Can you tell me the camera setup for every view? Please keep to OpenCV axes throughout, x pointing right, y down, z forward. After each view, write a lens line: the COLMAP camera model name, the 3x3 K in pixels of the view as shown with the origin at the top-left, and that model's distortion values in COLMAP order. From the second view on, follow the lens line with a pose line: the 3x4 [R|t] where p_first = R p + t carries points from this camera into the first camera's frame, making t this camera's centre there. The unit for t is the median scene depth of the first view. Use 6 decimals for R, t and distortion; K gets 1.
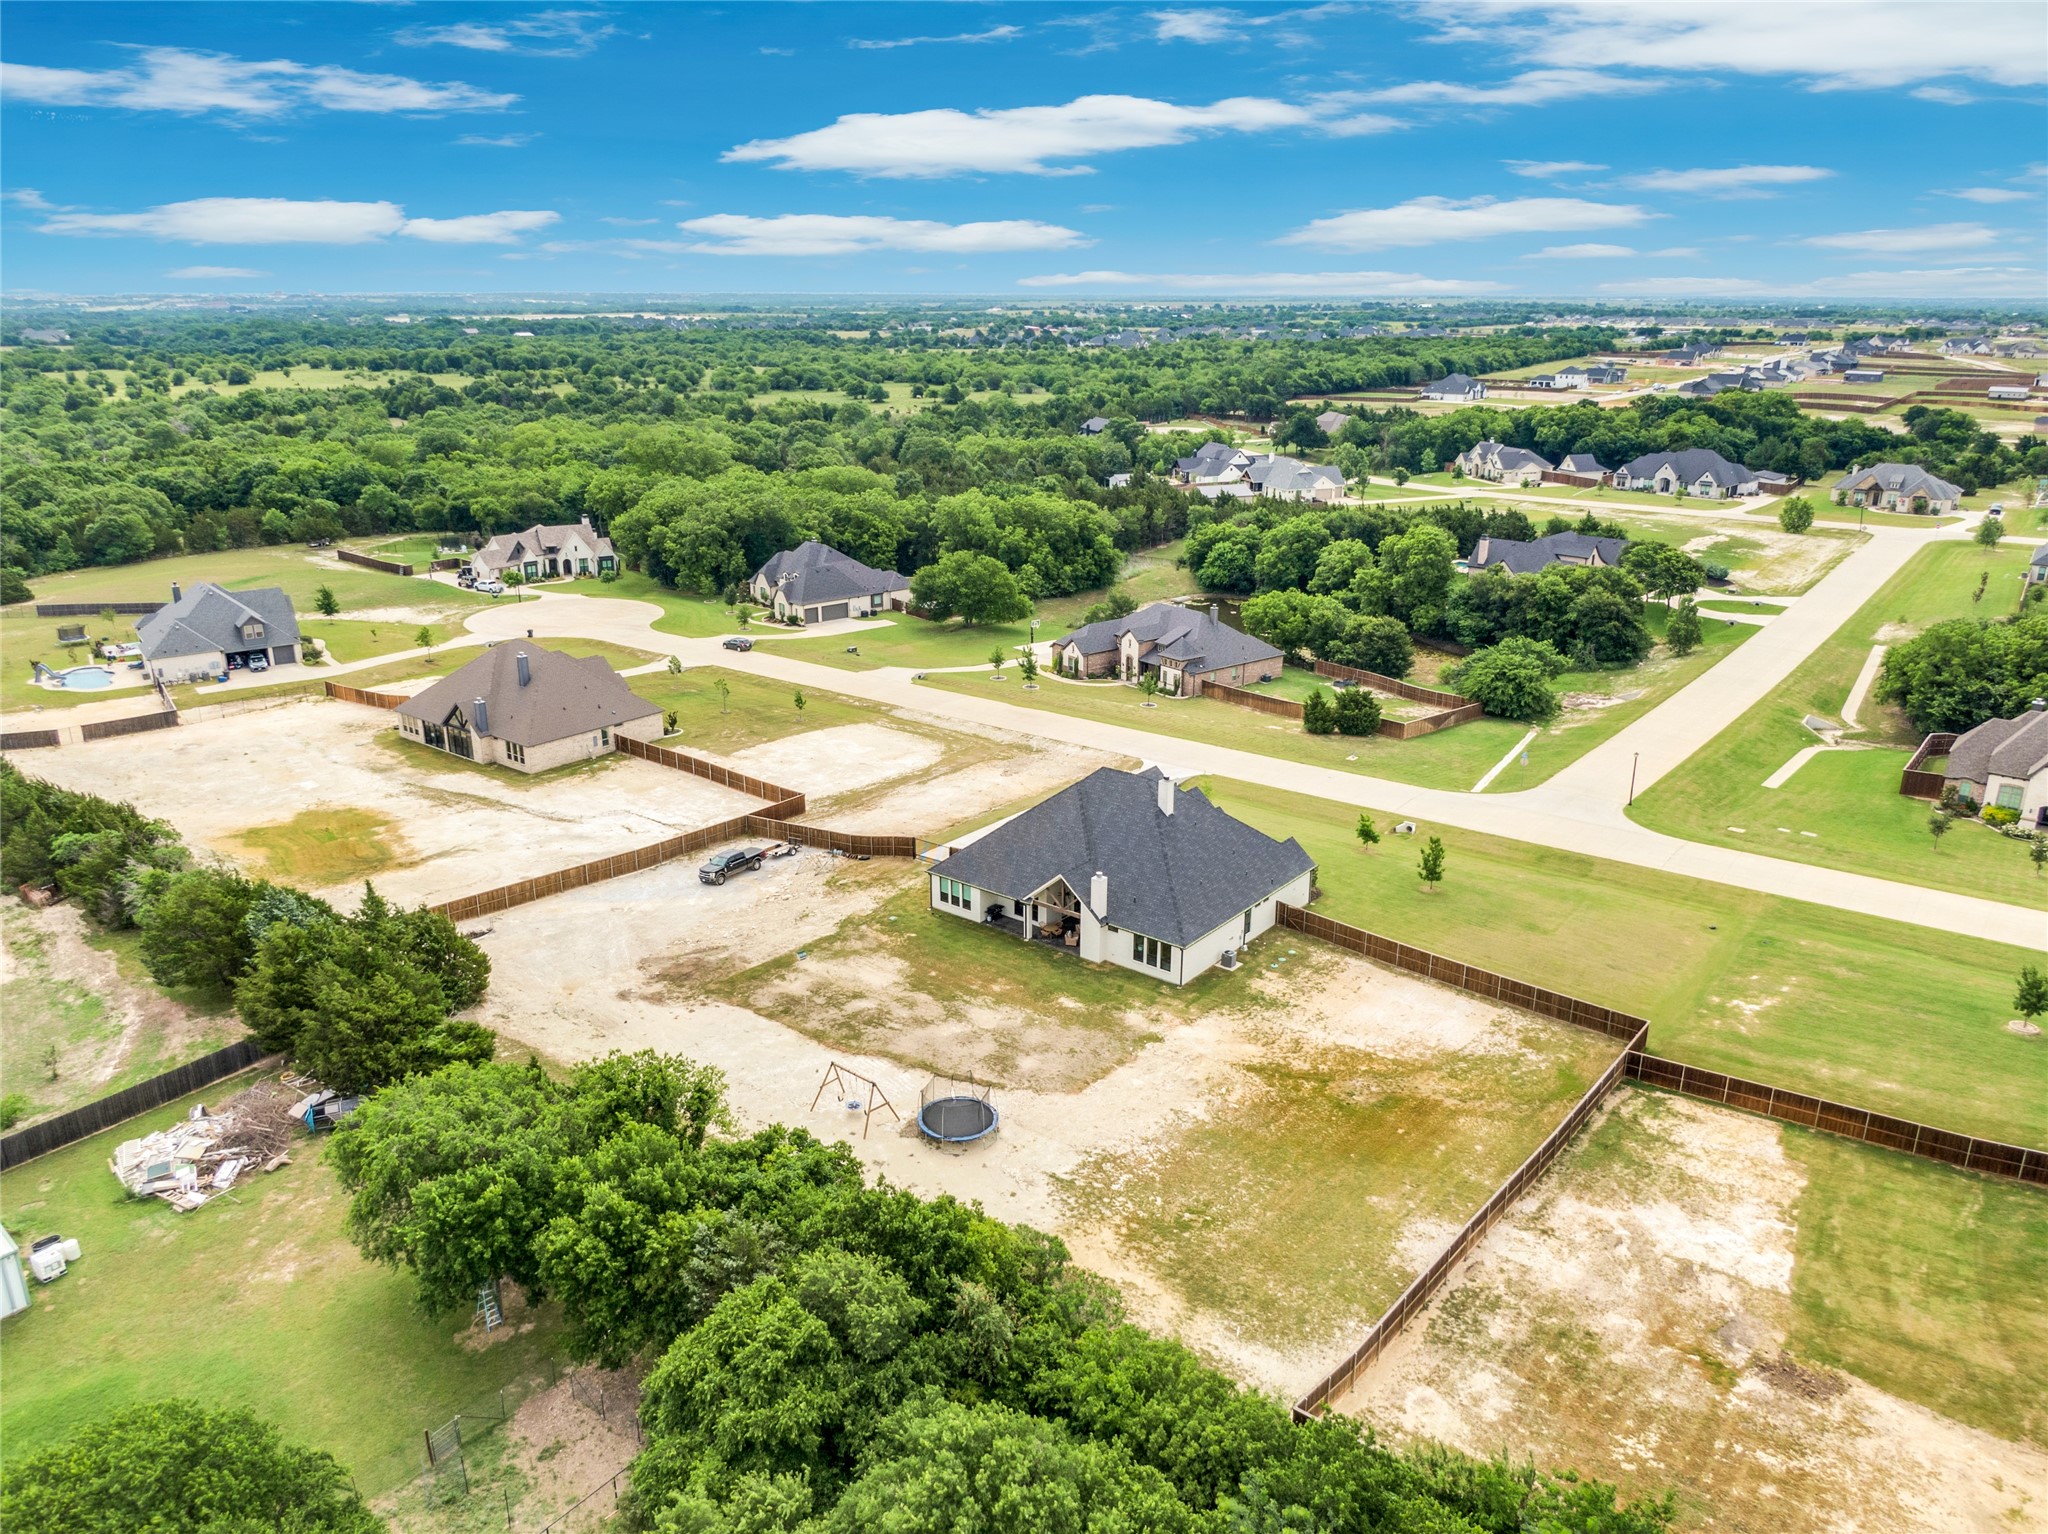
lens RADIAL K [[1429.6, 0, 1033.5], [0, 1429.6, 858.0], [0, 0, 1]] dist [0.048425, -0.082828]
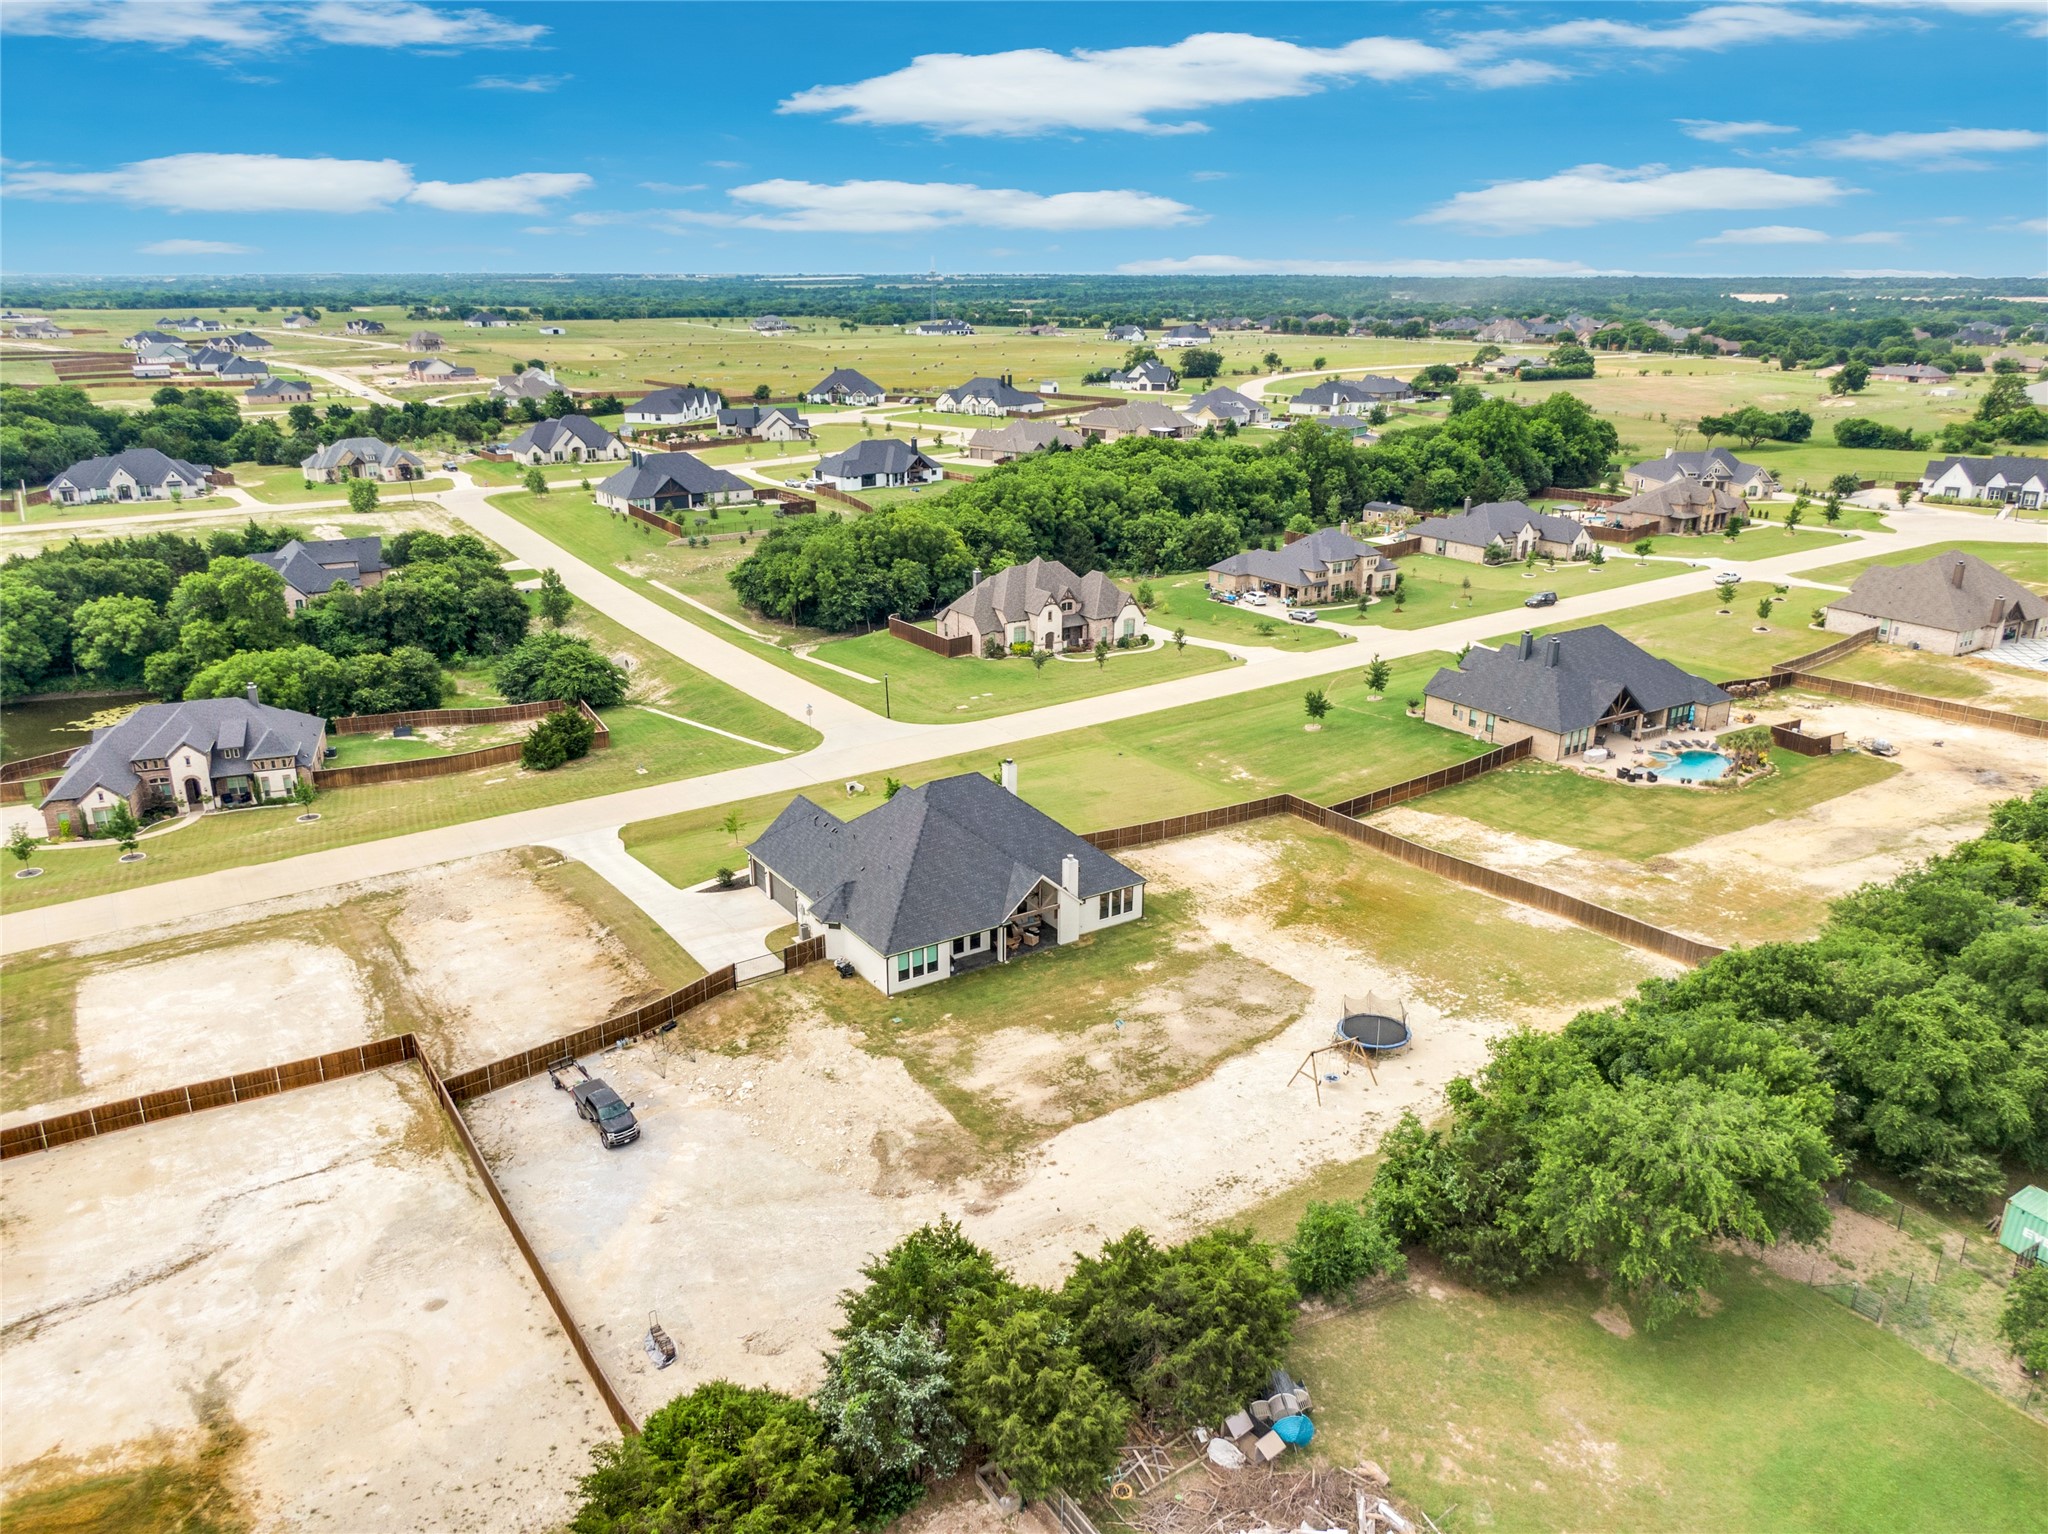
lens RADIAL K [[1456.1, 0, 1025.0], [0, 1456.1, 815.2], [0, 0, 1]] dist [0.051240, -0.089654]
pose [[0.317471, -0.335653, 0.886876, -0.598550], [0.350981, 0.910430, 0.218928, -0.174025], [-0.880923, 0.241774, 0.406843, 0.397909]]
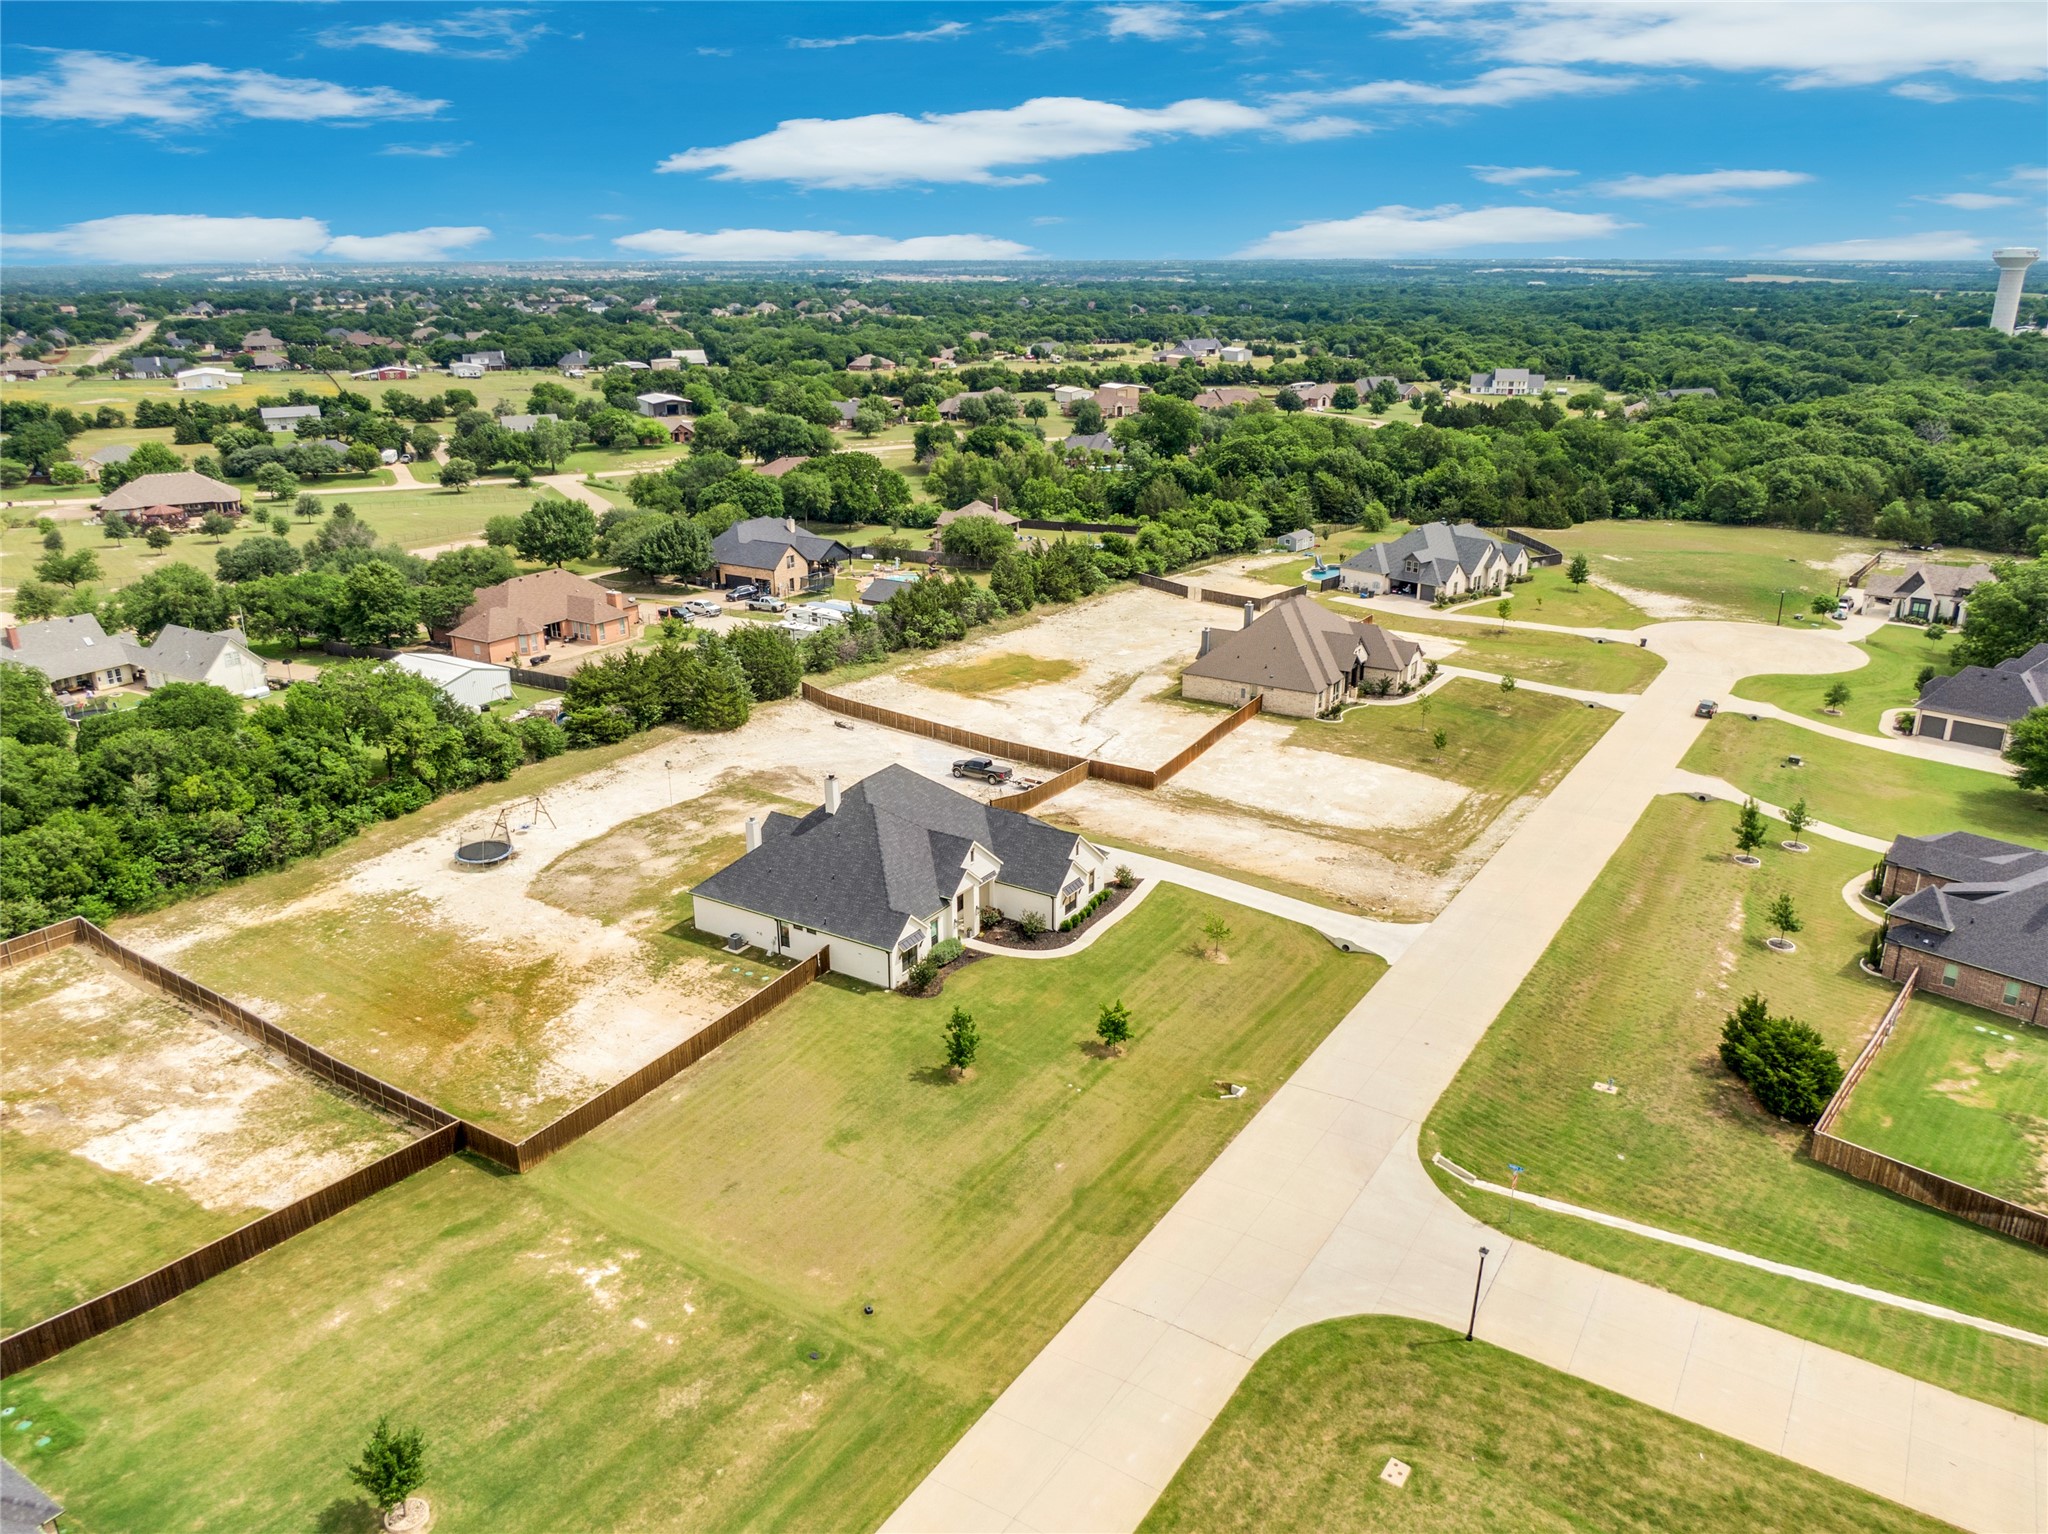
lens RADIAL K [[1456.1, 0, 1025.0], [0, 1456.1, 815.2], [0, 0, 1]] dist [0.051240, -0.089654]
pose [[0.095551, 0.354527, -0.930151, 0.751536], [-0.365366, 0.881697, 0.298526, -0.272502], [0.925947, 0.311321, 0.213779, 0.641201]]
